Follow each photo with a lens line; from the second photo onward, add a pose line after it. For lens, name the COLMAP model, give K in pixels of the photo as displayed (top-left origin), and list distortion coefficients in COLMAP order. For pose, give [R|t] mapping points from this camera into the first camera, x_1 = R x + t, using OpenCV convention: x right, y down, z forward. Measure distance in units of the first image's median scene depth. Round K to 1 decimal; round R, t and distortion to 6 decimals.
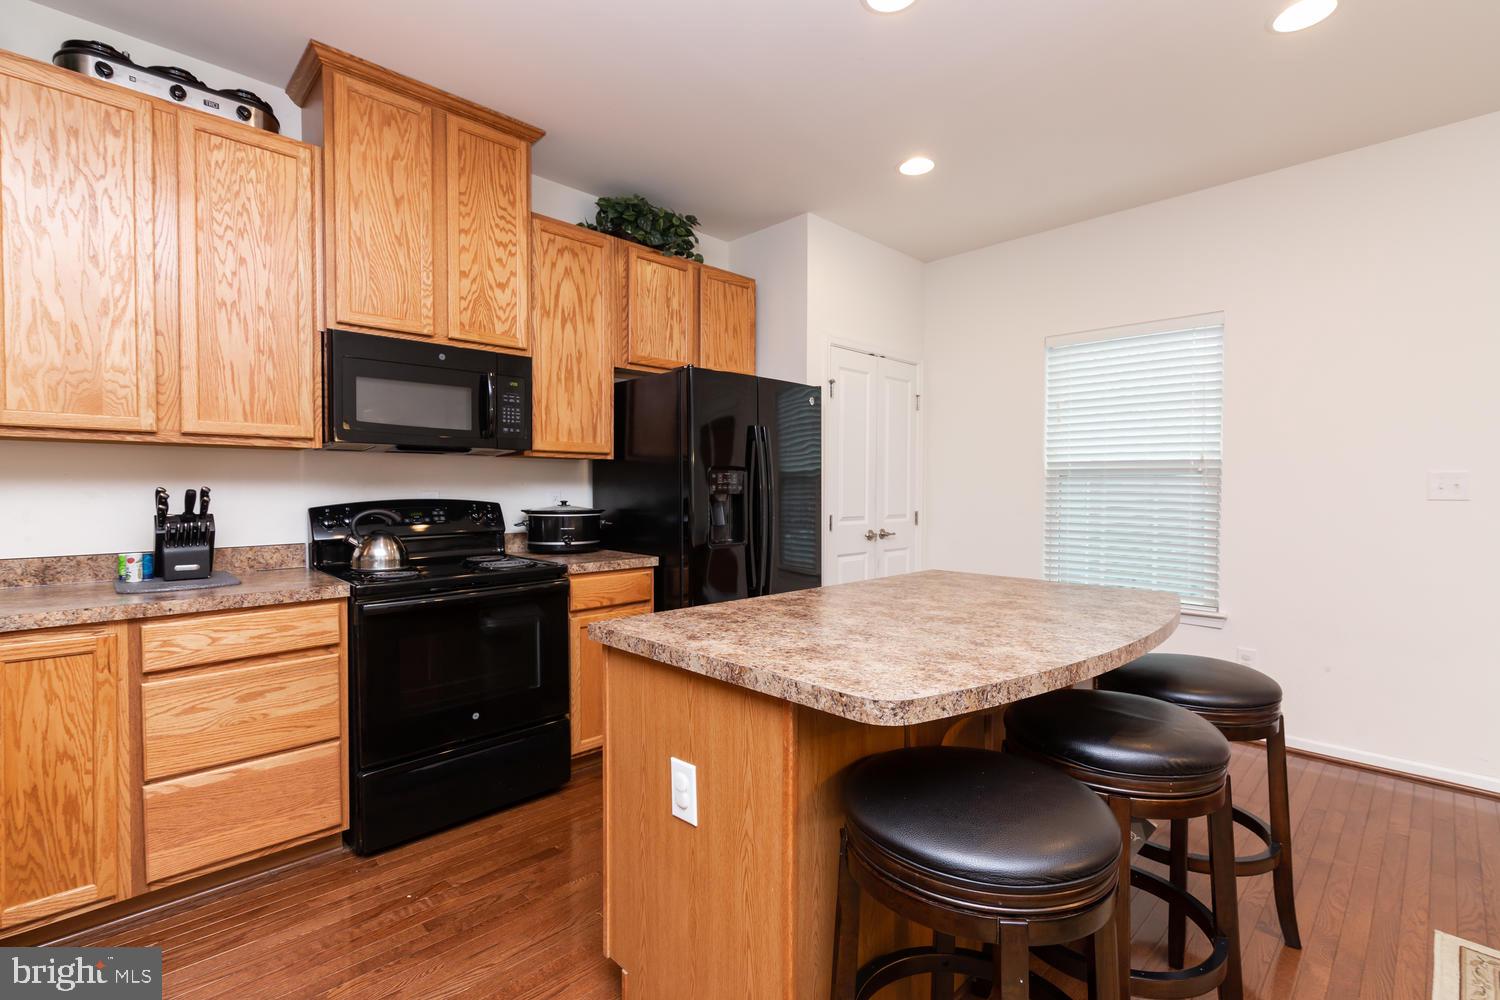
lens RADIAL K [[678.1, 0, 750.0], [0, 678.1, 500.0], [0, 0, 1]] dist [0.004004, -0.000680]
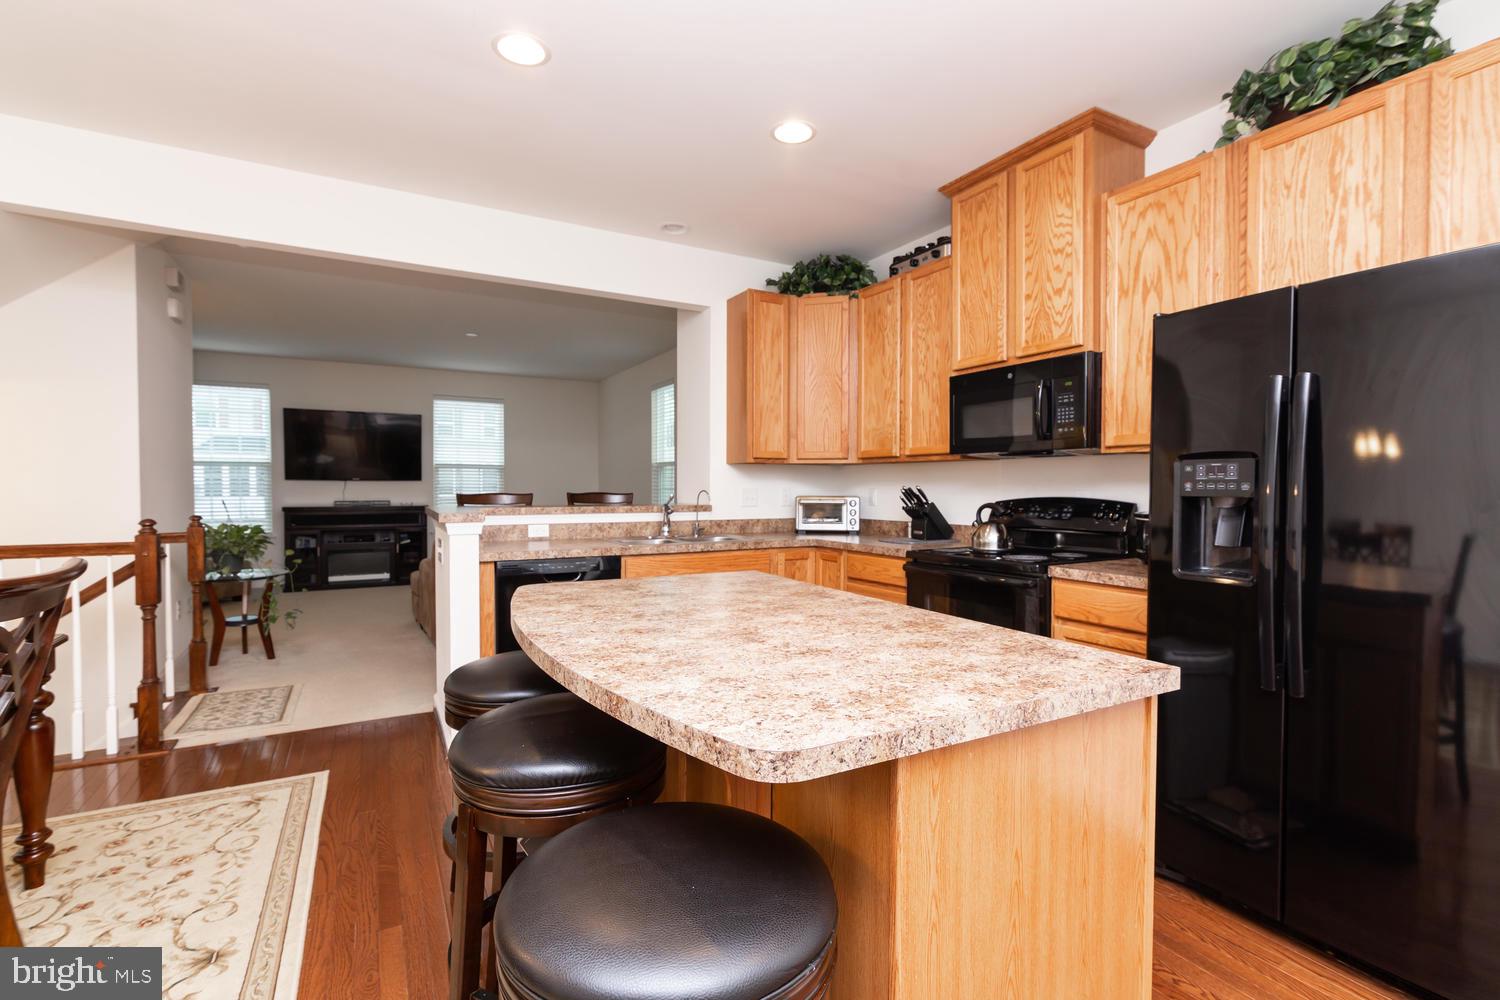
lens RADIAL K [[678.1, 0, 750.0], [0, 678.1, 500.0], [0, 0, 1]] dist [0.004004, -0.000680]
pose [[-0.257131, 0.016383, -0.966238, 0.797344], [-0.023581, 0.999452, 0.023222, -0.011845], [0.966089, 0.028756, -0.256604, 0.863126]]
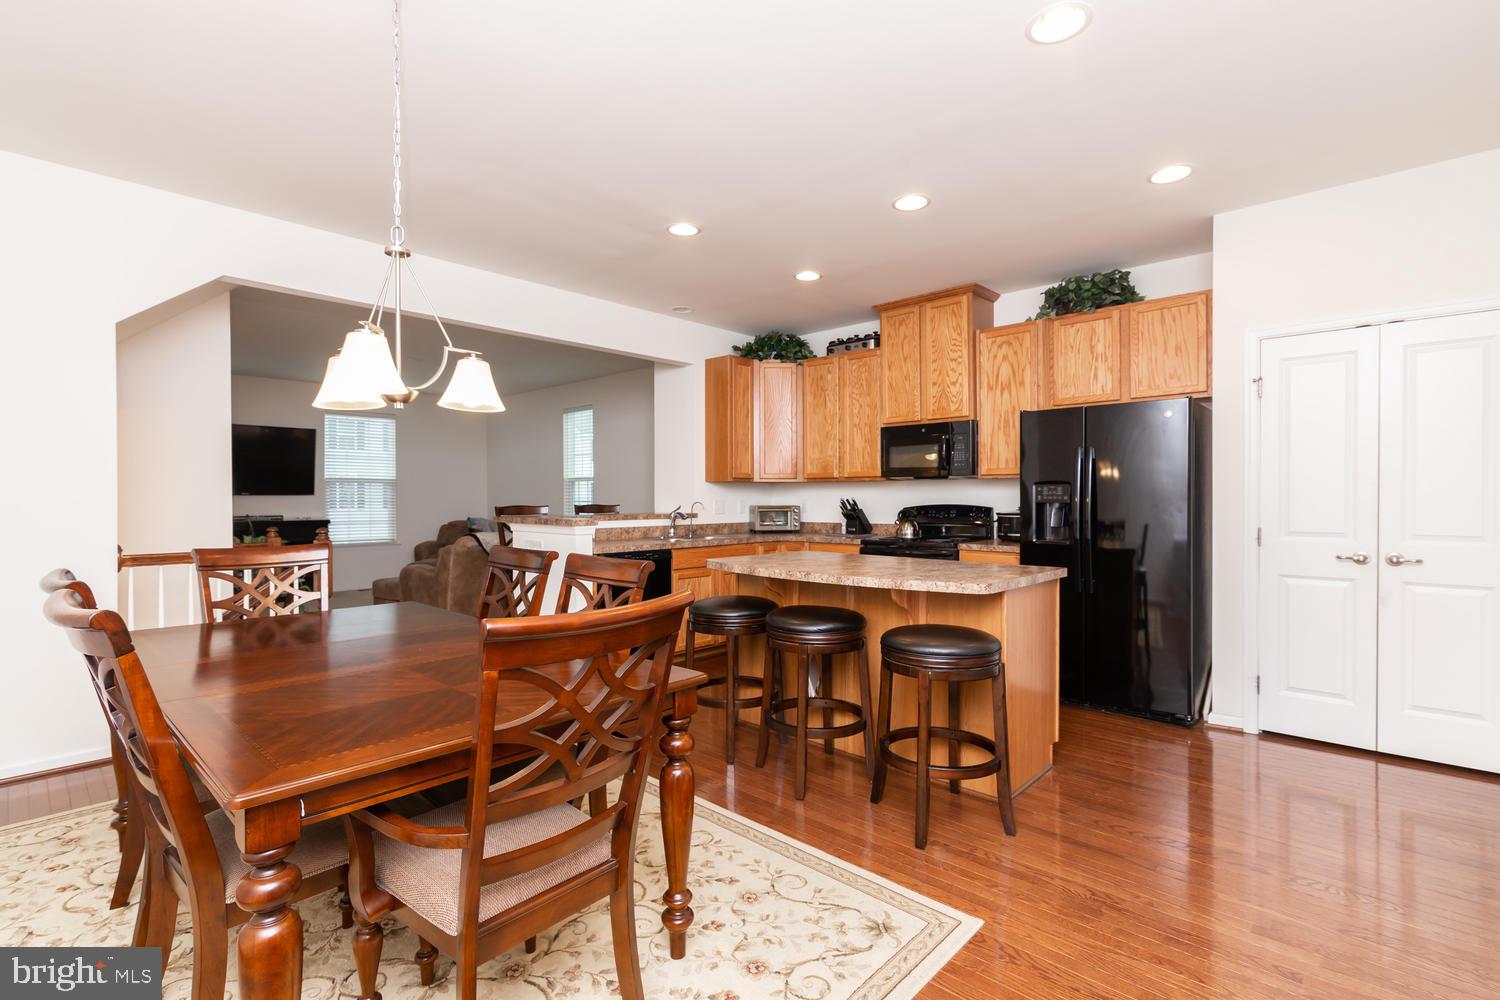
lens RADIAL K [[687.7, 0, 750.0], [0, 687.7, 500.0], [0, 0, 1]] dist [-0.000970, -0.000121]
pose [[0.047123, 0.000778, -0.998889, 1.459818], [-0.018158, 0.999835, -0.000078, -0.003927], [0.998724, 0.018141, 0.047129, 0.415080]]
